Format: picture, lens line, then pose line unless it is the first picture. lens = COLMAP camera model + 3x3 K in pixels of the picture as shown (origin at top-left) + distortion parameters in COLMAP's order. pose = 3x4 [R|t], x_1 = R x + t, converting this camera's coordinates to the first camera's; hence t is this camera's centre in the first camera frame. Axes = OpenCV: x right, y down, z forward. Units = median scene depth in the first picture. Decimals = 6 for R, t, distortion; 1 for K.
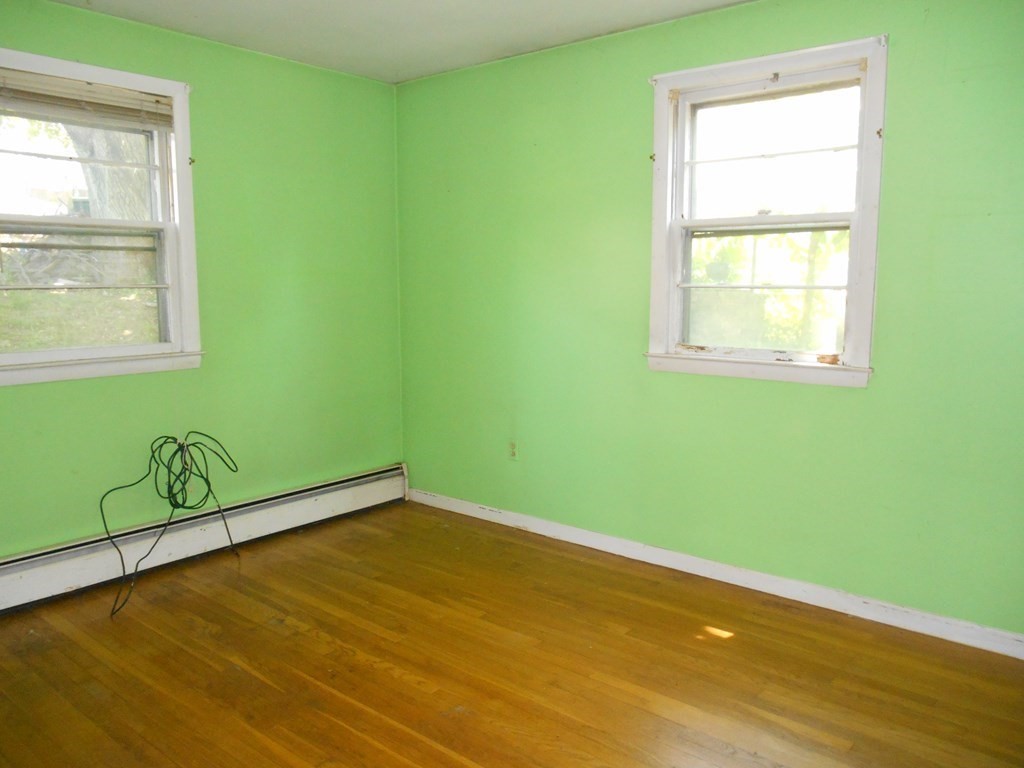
lens RADIAL K [[785.5, 0, 514.7], [0, 785.5, 386.7], [0, 0, 1]] dist [-0.034302, 0.018358]
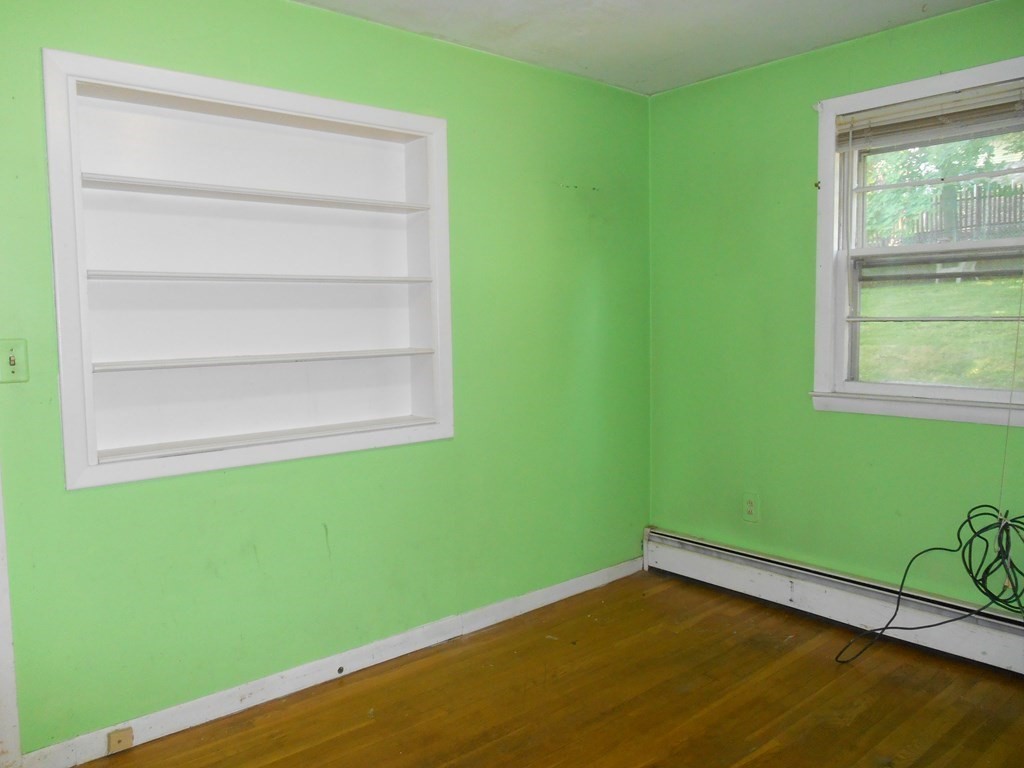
lens RADIAL K [[785.5, 0, 515.5], [0, 785.5, 380.0], [0, 0, 1]] dist [-0.034302, 0.018358]
pose [[-0.159685, 0.078697, -0.984026, 0.457653], [-0.126518, 0.986965, 0.099464, -0.091736], [0.979027, 0.140380, -0.147647, 0.707674]]
